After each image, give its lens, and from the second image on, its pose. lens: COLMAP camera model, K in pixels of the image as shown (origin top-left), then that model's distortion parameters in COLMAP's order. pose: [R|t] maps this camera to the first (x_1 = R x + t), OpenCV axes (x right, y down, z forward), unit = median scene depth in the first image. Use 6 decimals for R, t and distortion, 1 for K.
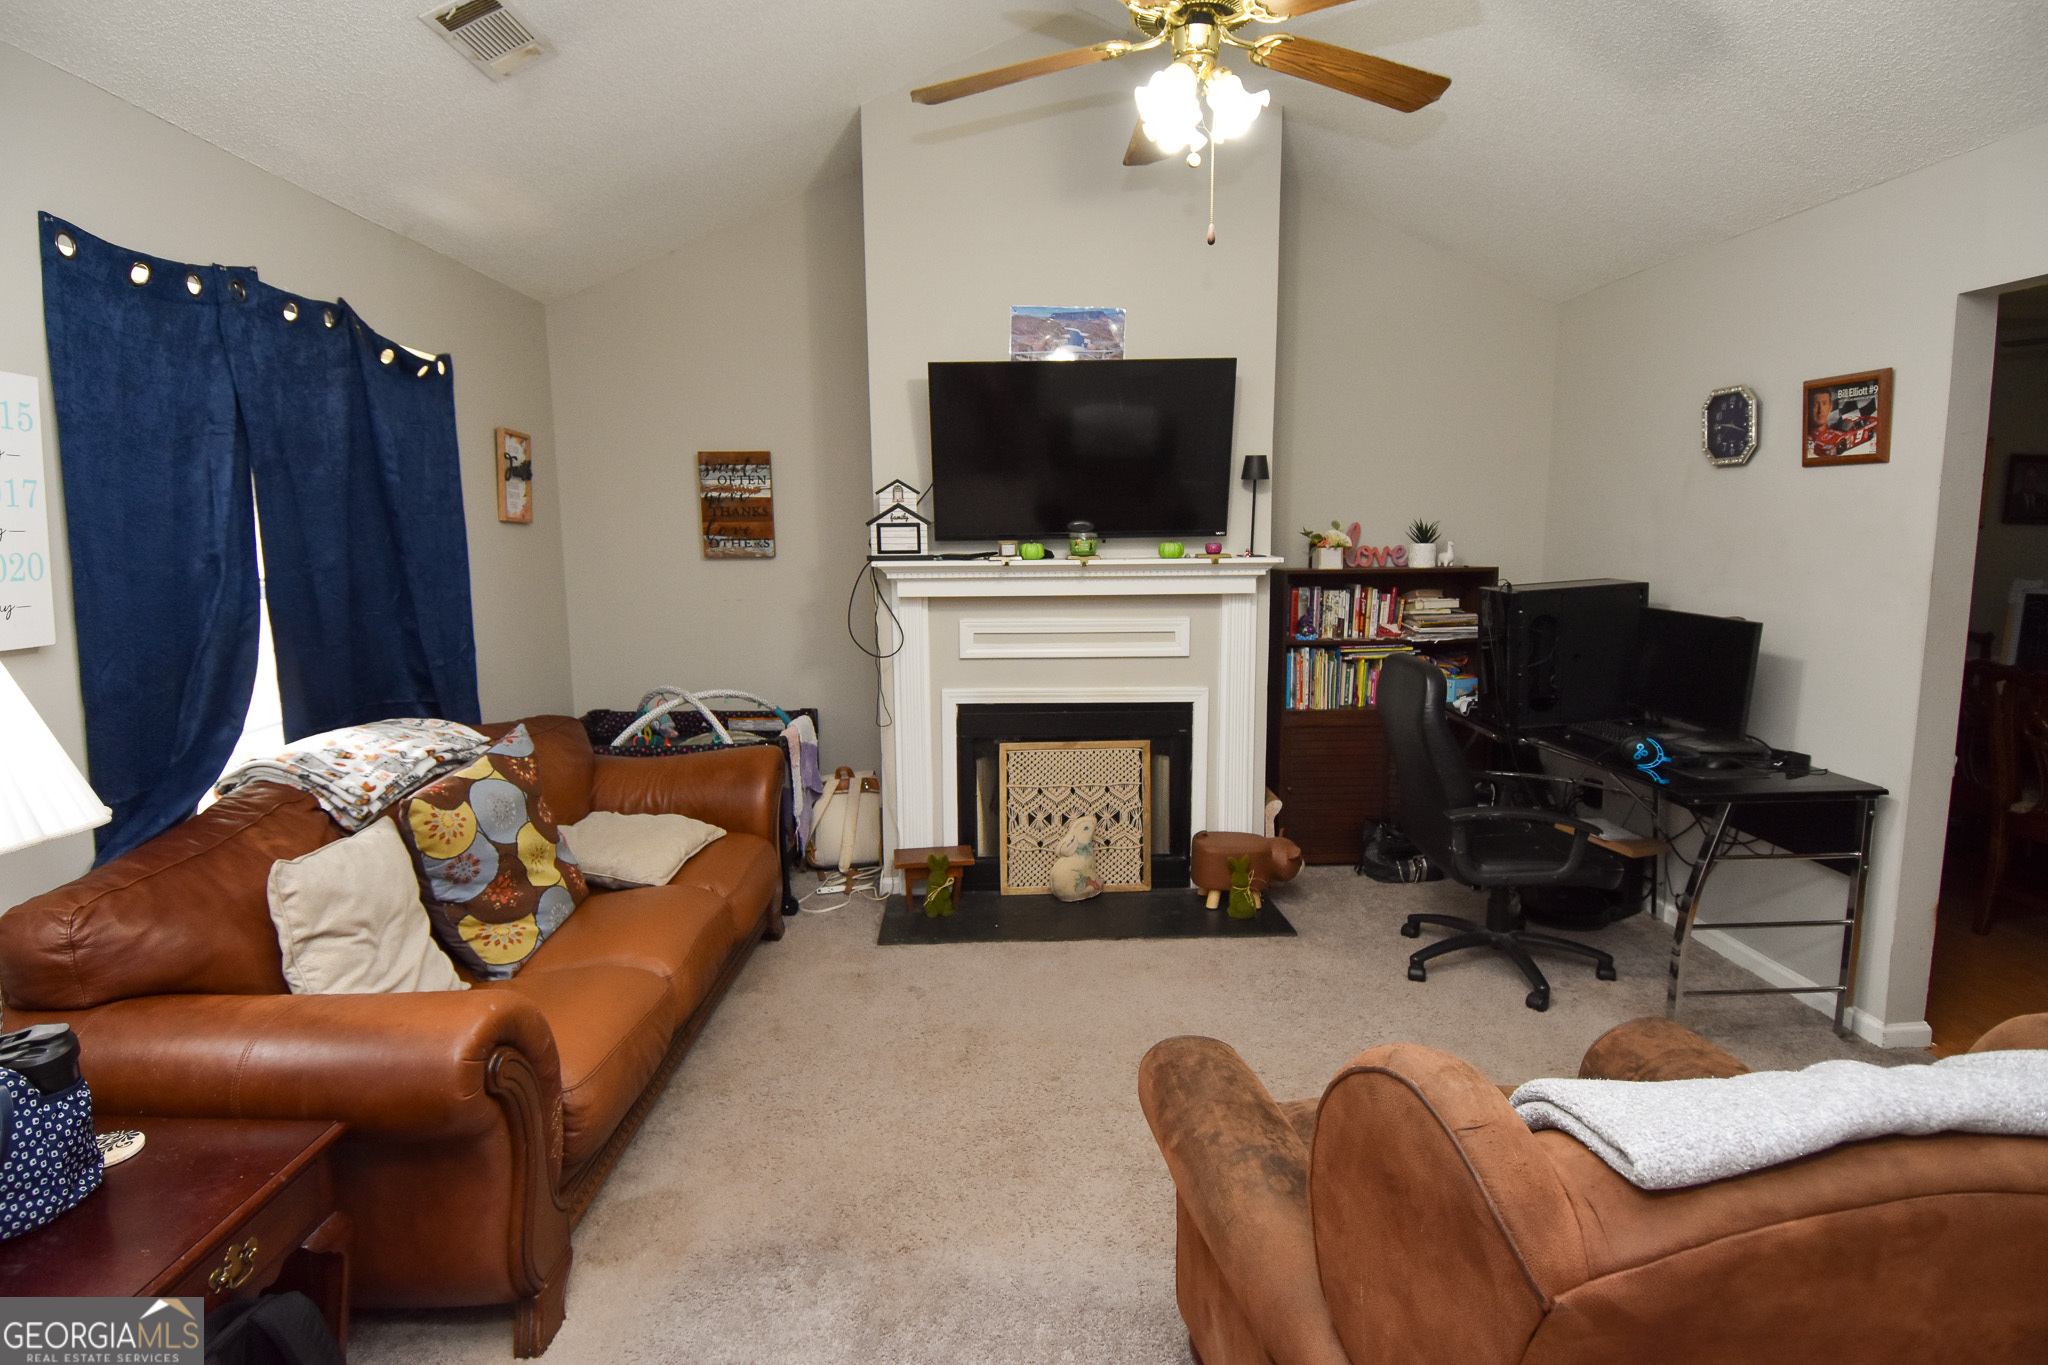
lens RADIAL K [[963.4, 0, 1024.9], [0, 963.4, 671.8], [0, 0, 1]] dist [0.051507, -0.068595]
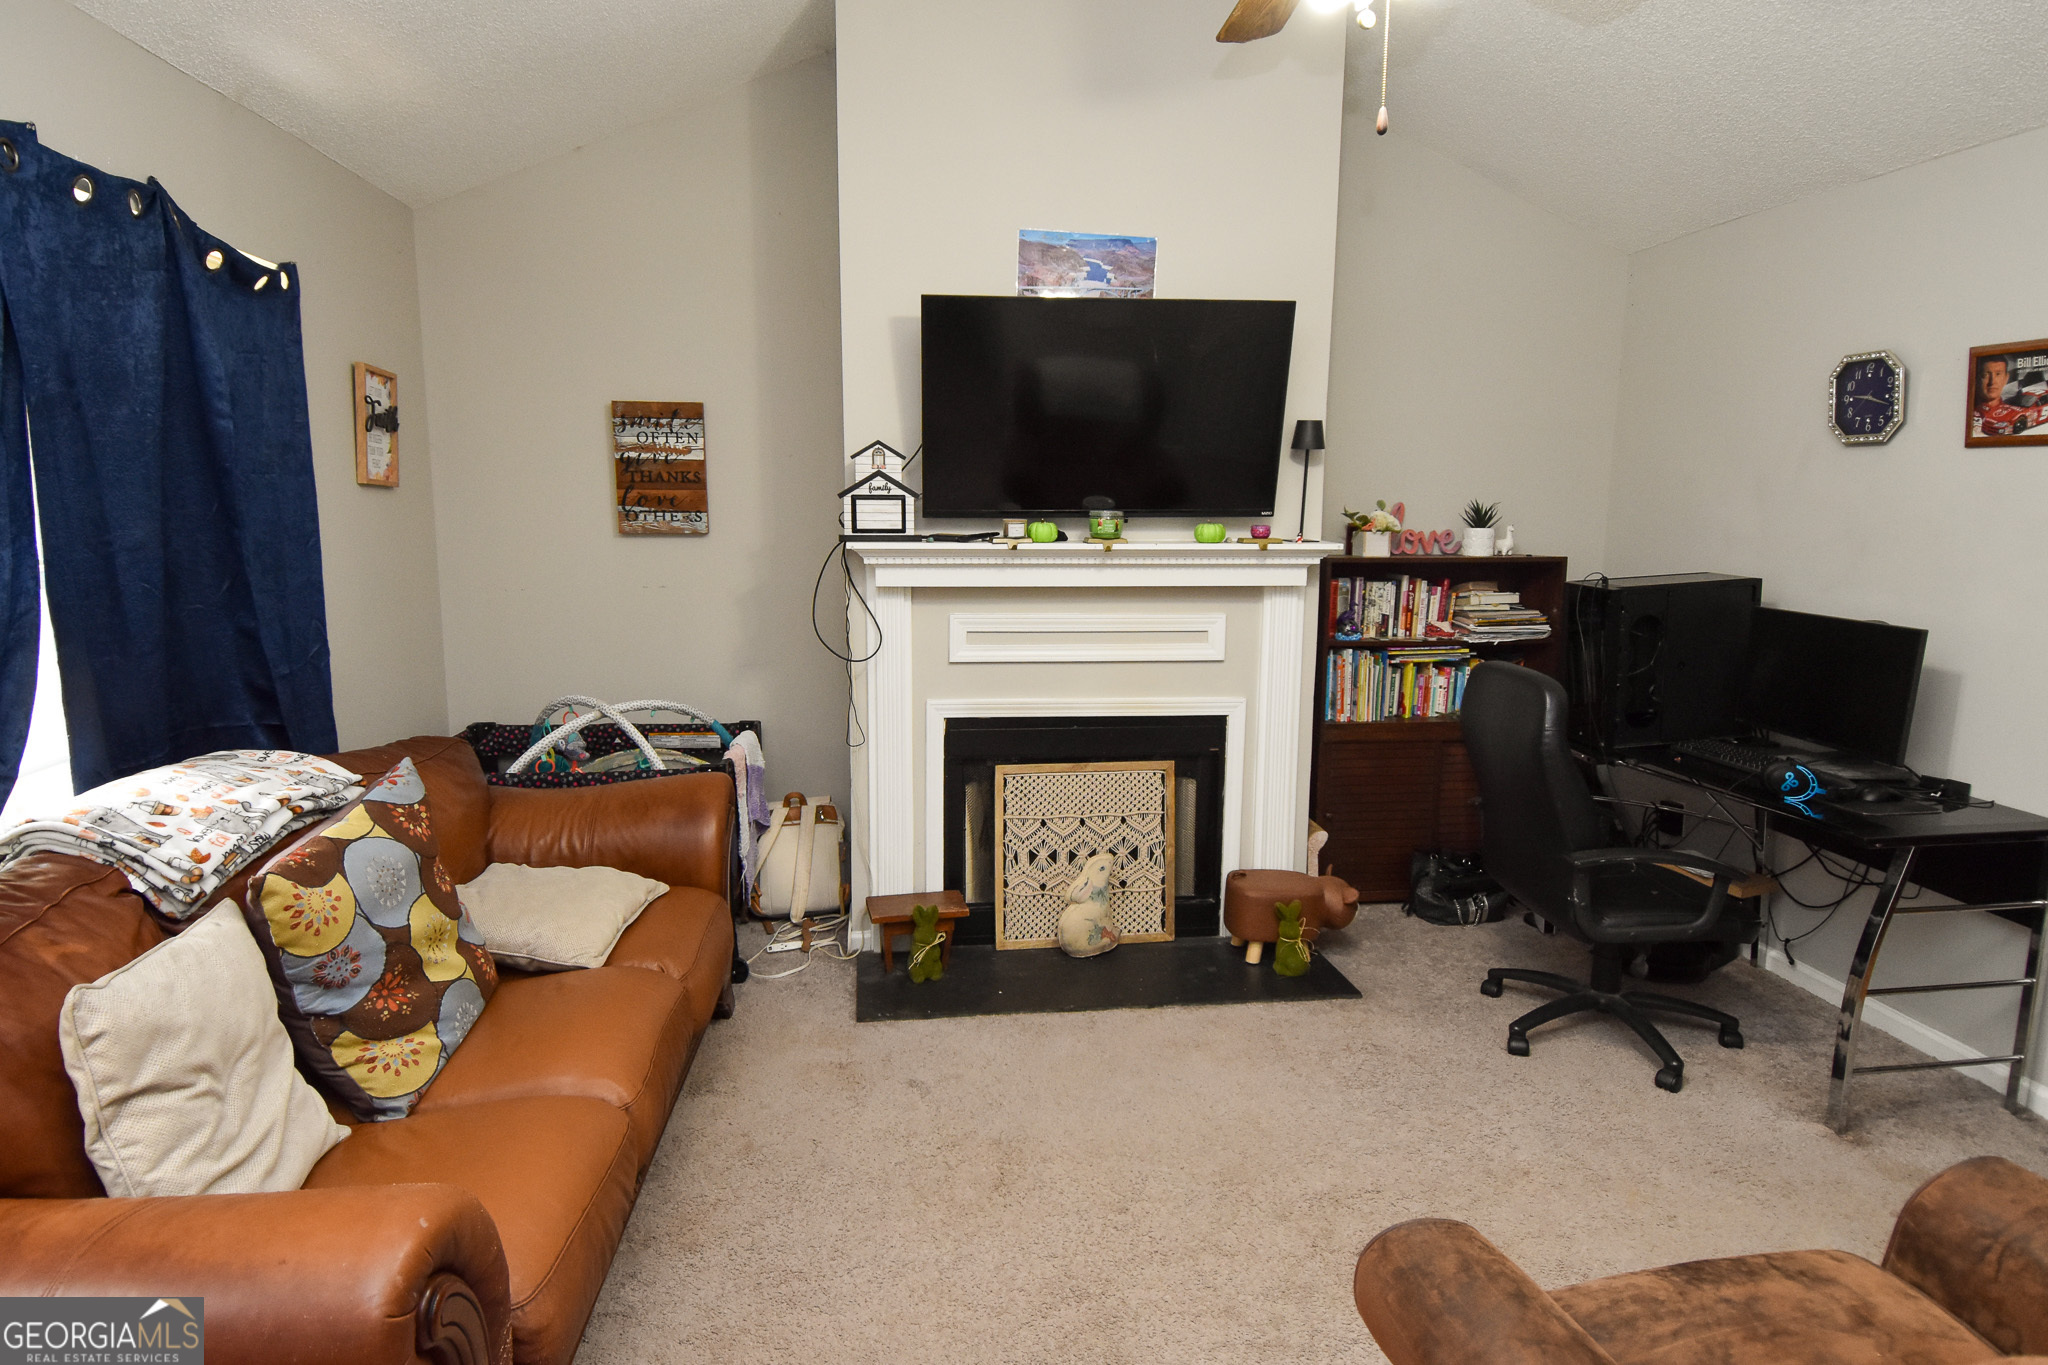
lens RADIAL K [[1062.1, 0, 1016.4], [0, 1062.1, 668.6], [0, 0, 1]] dist [0.047260, -0.054660]
pose [[0.996545, 0.002703, 0.083009, -0.099609], [-0.003474, 0.999952, 0.009146, -0.019726], [-0.082981, -0.009403, 0.996507, 0.116934]]
